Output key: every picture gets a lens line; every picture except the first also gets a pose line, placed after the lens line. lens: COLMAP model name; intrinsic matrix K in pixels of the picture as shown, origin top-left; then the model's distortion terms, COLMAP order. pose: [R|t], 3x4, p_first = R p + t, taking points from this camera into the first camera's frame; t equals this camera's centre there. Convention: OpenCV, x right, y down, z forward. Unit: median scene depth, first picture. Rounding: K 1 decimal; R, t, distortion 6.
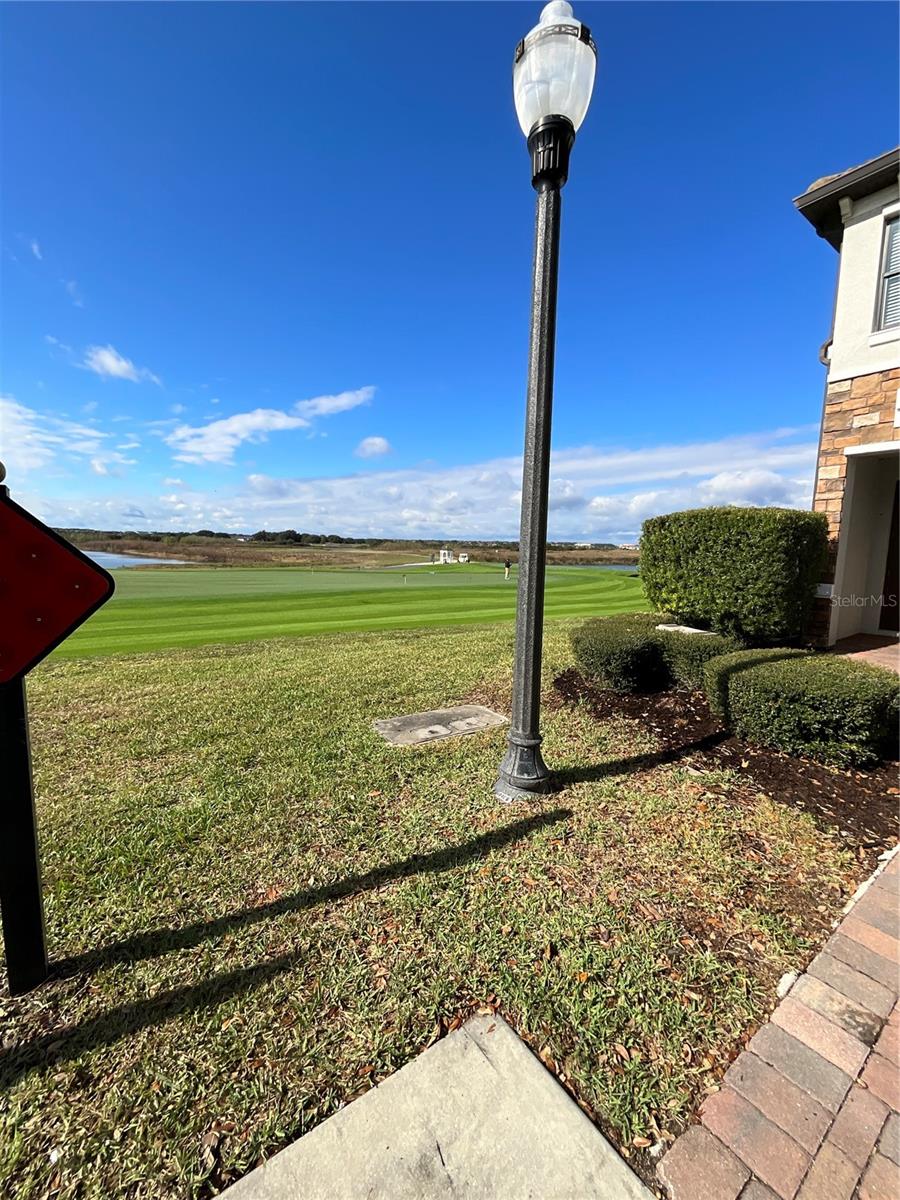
lens RADIAL K [[484.5, 0, 448.1], [0, 484.5, 599.2], [0, 0, 1]] dist [-0.000480, 0.000118]
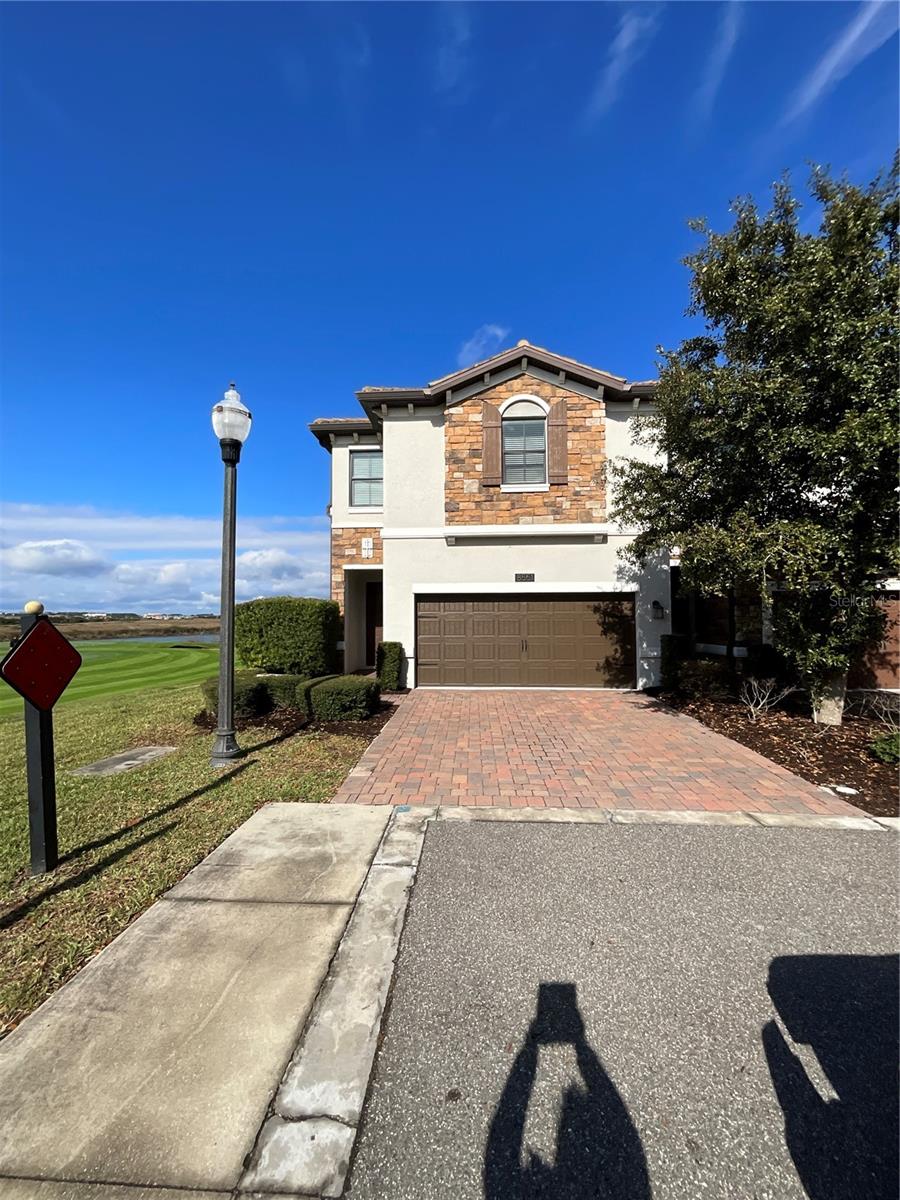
lens RADIAL K [[484.5, 0, 448.1], [0, 484.5, 599.2], [0, 0, 1]] dist [-0.000480, 0.000118]
pose [[0.621423, 0.006847, 0.783446, -0.364951], [0.103191, 0.990535, -0.090507, 0.016907], [-0.776650, 0.137088, 0.614834, -0.414019]]
